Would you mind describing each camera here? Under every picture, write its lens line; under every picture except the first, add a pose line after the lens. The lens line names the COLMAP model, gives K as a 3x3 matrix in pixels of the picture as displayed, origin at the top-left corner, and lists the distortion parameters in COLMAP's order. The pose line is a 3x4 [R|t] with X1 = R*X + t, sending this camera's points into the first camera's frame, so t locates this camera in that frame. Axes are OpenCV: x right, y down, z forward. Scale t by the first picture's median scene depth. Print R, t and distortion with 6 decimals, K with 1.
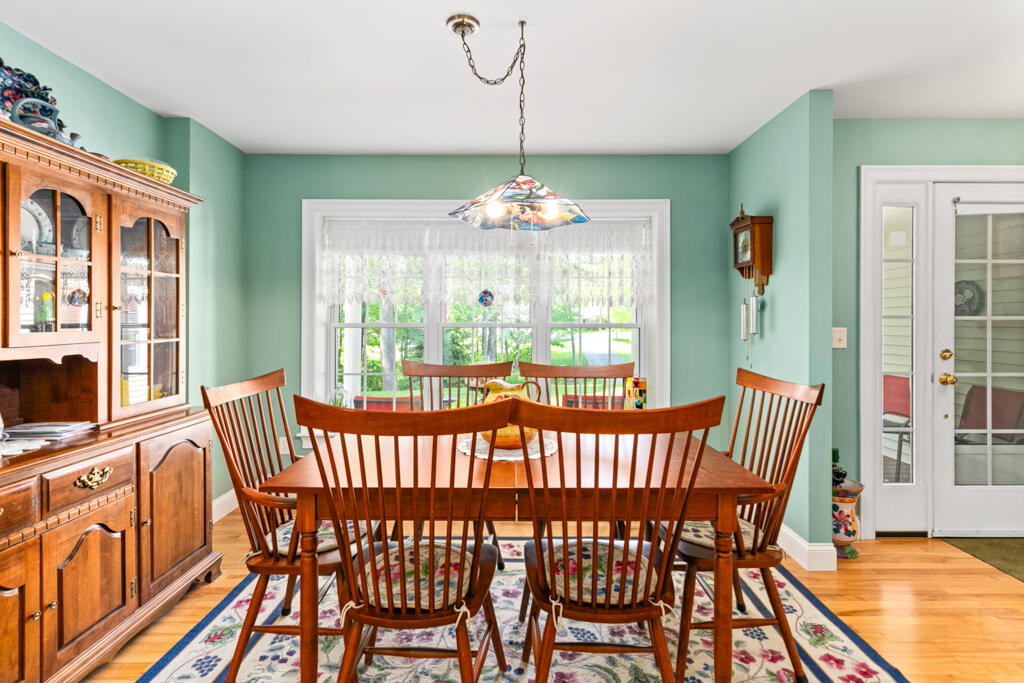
lens RADIAL K [[494.5, 0, 512.8], [0, 494.5, 332.4], [0, 0, 1]] dist [0.000193, 0.000299]
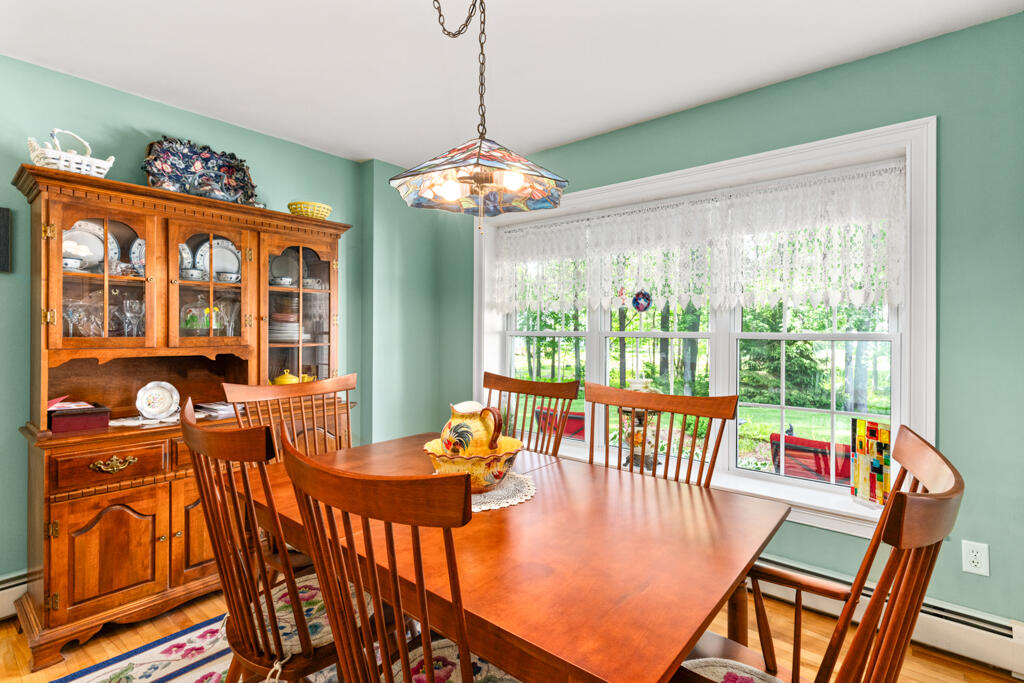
lens RADIAL K [[494.5, 0, 511.7], [0, 494.5, 339.1], [0, 0, 1]] dist [0.000193, 0.000299]
pose [[0.765644, 0.013808, -0.643116, 0.537929], [-0.016569, 0.999861, 0.001741, -0.009007], [0.643051, 0.009322, 0.765767, 0.436080]]
